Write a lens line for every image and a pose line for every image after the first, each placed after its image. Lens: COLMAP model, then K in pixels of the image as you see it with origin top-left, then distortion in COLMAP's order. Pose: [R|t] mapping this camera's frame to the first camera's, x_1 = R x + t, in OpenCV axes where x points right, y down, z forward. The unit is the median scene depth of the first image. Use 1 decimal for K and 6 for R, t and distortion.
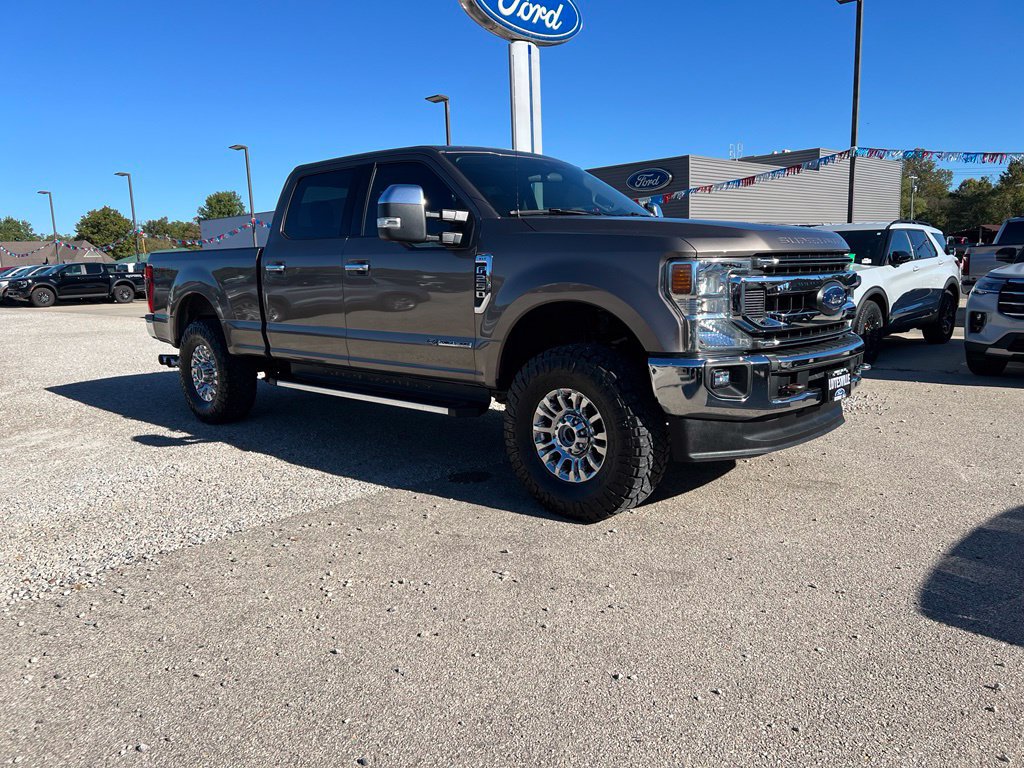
lens RADIAL K [[780.1, 0, 508.3], [0, 780.1, 388.8], [0, 0, 1]] dist [0.047278, -0.052751]
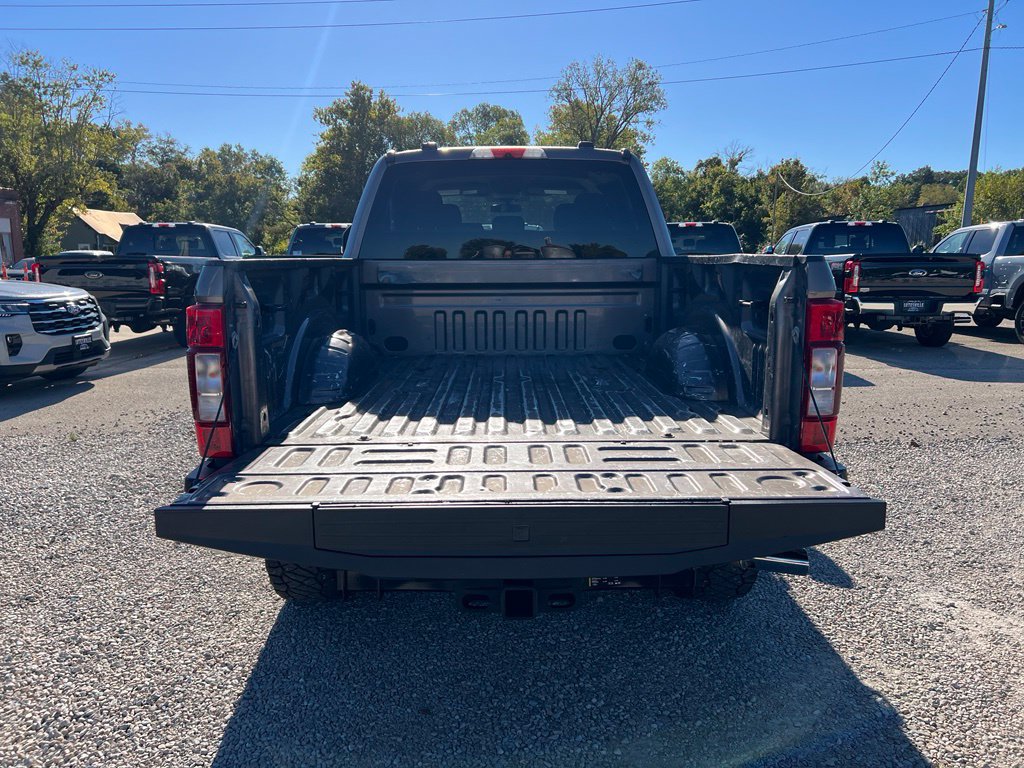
lens RADIAL K [[780.1, 0, 508.3], [0, 780.1, 388.8], [0, 0, 1]] dist [0.047278, -0.052751]
pose [[-0.709792, -0.089880, 0.698653, -0.191367], [0.131141, 0.957625, 0.256429, -0.070343], [-0.692096, 0.273633, -0.667928, 0.426408]]
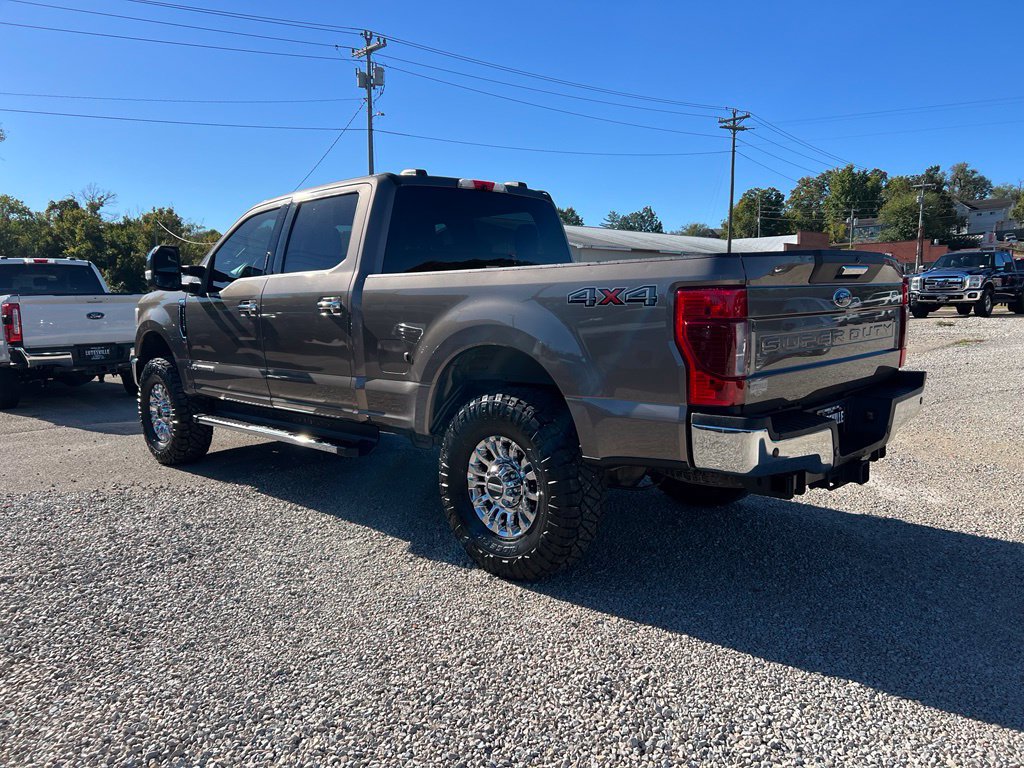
lens RADIAL K [[780.1, 0, 508.3], [0, 780.1, 388.8], [0, 0, 1]] dist [0.047278, -0.052751]
pose [[-0.998797, 0.048621, -0.006346, -0.052702], [0.045130, 0.962165, 0.268703, -0.080638], [0.019170, 0.268093, -0.963202, 0.512788]]
